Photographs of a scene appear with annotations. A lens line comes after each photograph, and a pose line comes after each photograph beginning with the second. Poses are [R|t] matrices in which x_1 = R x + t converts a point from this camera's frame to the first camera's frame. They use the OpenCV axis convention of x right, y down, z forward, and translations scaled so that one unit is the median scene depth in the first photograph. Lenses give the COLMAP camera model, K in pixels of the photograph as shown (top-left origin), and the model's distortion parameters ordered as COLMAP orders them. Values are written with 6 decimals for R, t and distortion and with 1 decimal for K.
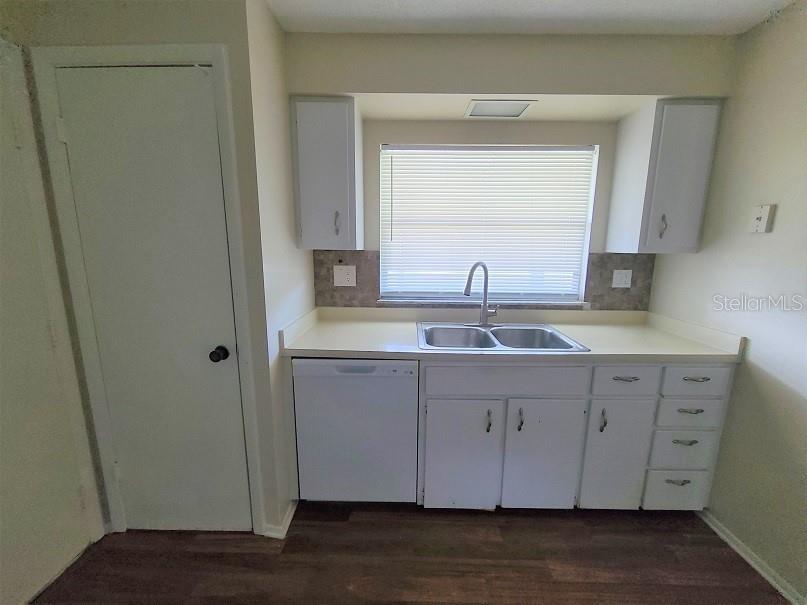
lens RADIAL K [[329.0, 0, 403.6], [0, 329.0, 307.8], [0, 0, 1]] dist [0.000629, -0.000091]
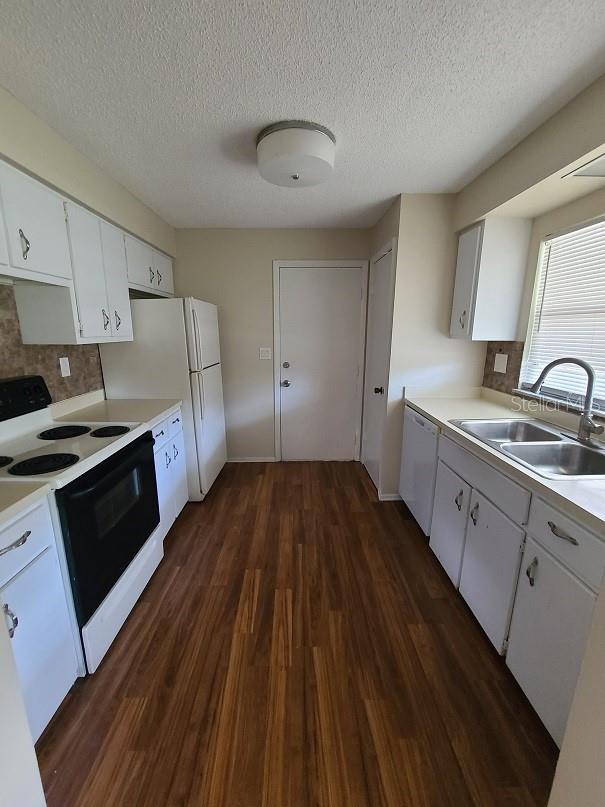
lens RADIAL K [[329.0, 0, 302.5], [0, 329.0, 403.5], [0, 0, 1]] dist [0.000629, -0.000091]
pose [[0.050051, 0.210256, -0.976364, 0.952800], [-0.194223, 0.960975, 0.196986, -0.056002], [0.979680, 0.179773, 0.088935, 0.262569]]
